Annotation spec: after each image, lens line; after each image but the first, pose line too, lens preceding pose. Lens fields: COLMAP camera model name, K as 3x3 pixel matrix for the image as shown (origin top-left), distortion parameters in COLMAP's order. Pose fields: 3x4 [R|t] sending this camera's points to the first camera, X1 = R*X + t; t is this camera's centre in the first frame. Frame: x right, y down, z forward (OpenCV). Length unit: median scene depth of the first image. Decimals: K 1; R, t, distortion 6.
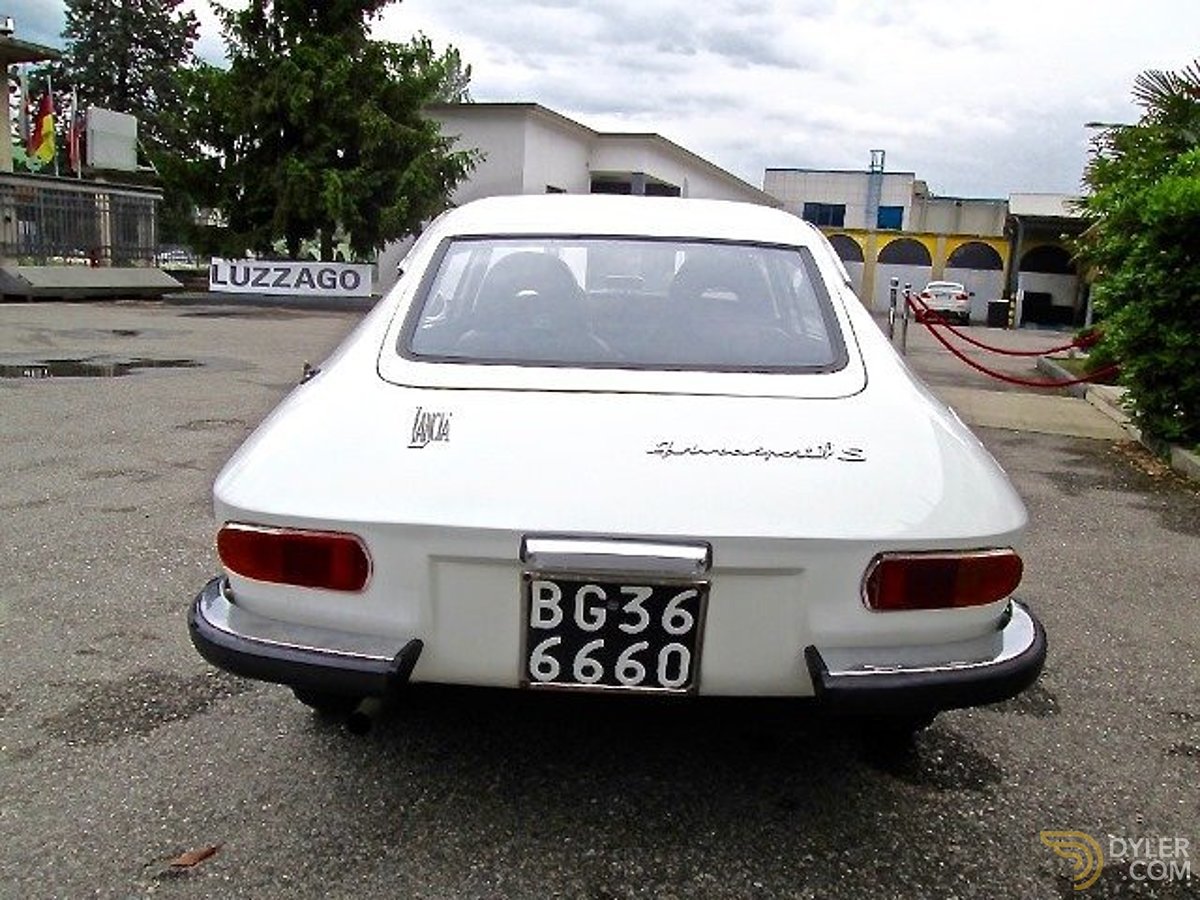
lens RADIAL K [[1011.9, 0, 610.4], [0, 1011.9, 445.6], [0, 0, 1]] dist [-0.051079, 0.039334]
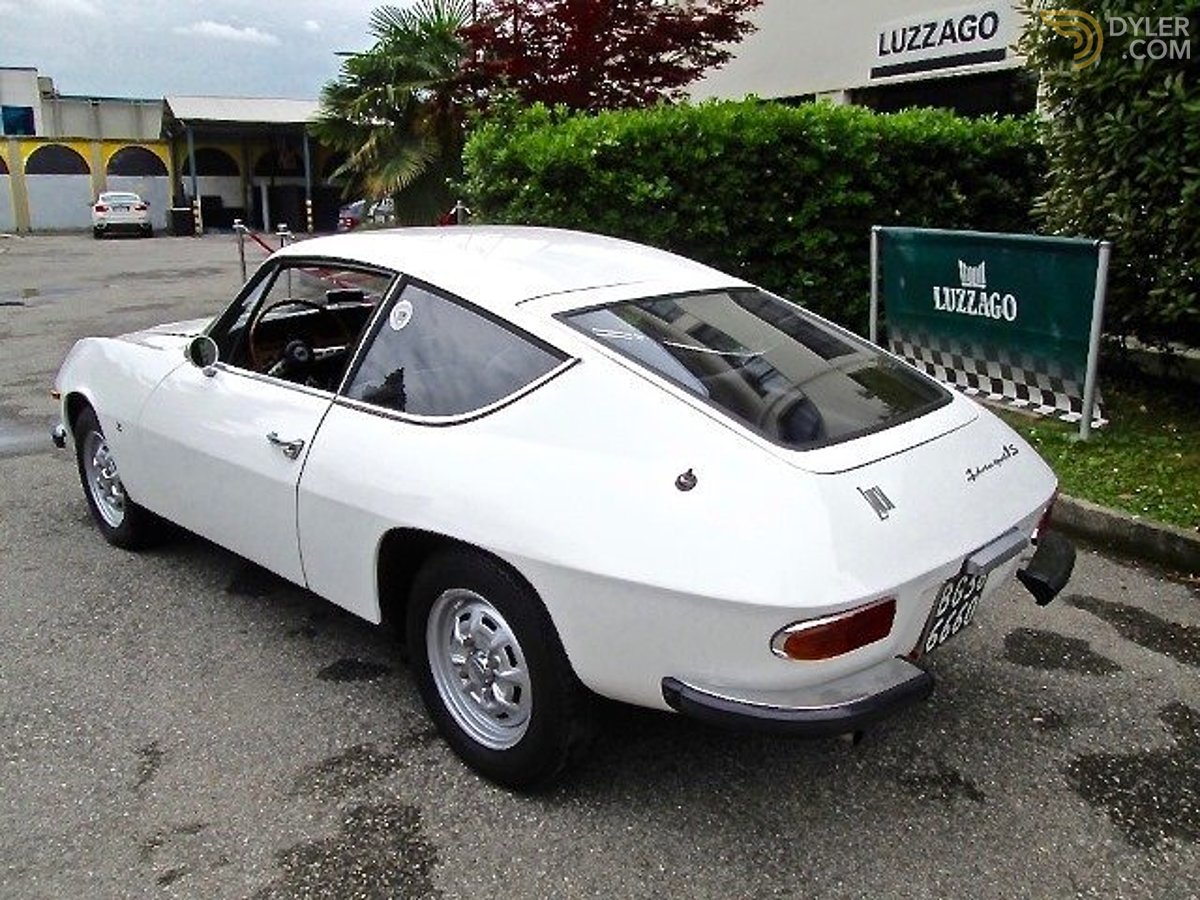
lens RADIAL K [[1011.9, 0, 610.4], [0, 1011.9, 445.6], [0, 0, 1]] dist [-0.051079, 0.039334]
pose [[0.684631, -0.226122, 0.692928, -0.624481], [0.154946, 0.974084, 0.164781, -0.170733], [-0.712231, -0.005447, 0.701924, 0.155080]]
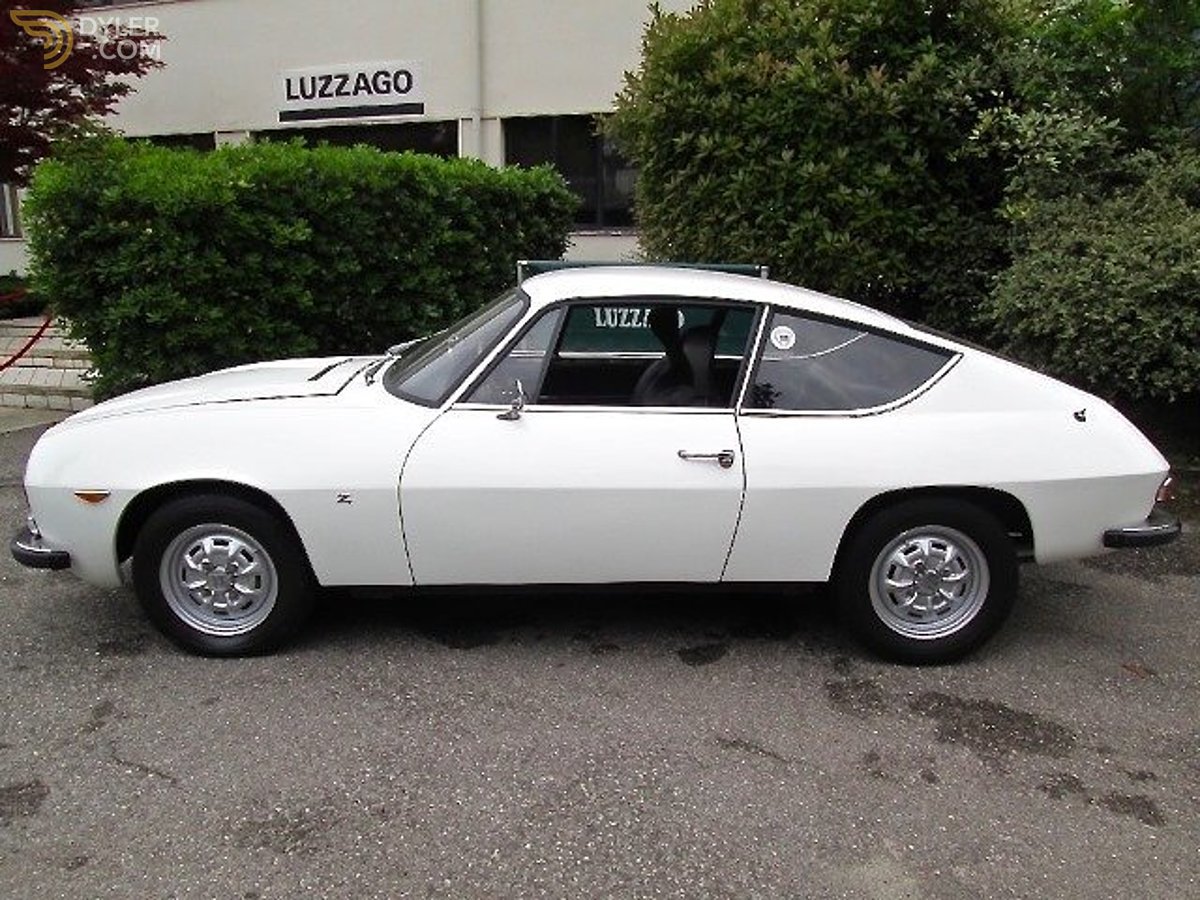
lens RADIAL K [[1010.0, 0, 600.0], [0, 1010.0, 450.0], [0, 0, 1]] dist [-0.047759, -0.010139]
pose [[0.005817, -0.266014, 0.963952, -1.158477], [0.168523, 0.950441, 0.261269, -0.353960], [-0.985681, 0.160928, 0.050358, 0.992571]]
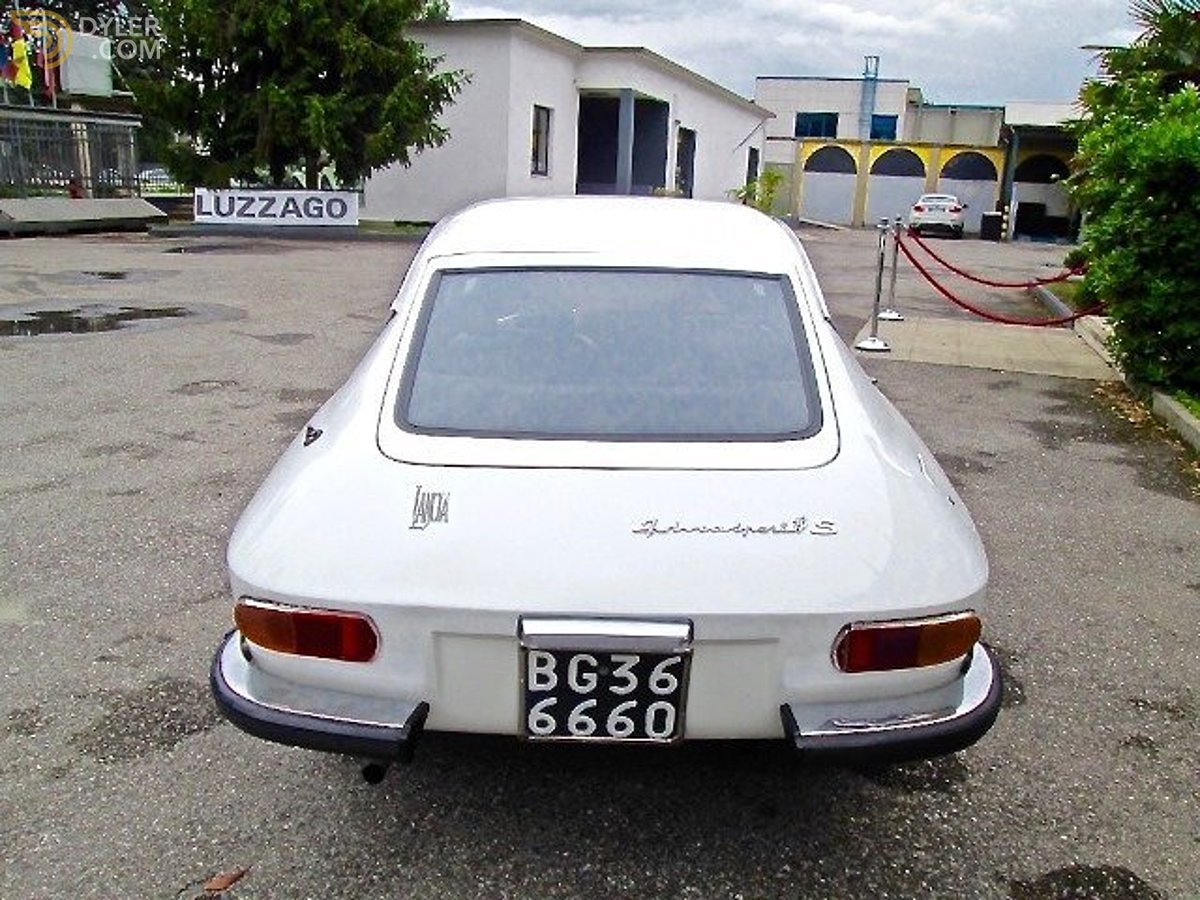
lens RADIAL K [[1011.9, 0, 610.4], [0, 1011.9, 445.6], [0, 0, 1]] dist [-0.051079, 0.039334]
pose [[0.999870, -0.014766, 0.006463, 0.003411], [0.014143, 0.996050, 0.087664, -0.092618], [-0.007732, -0.087562, 0.996129, -0.031706]]
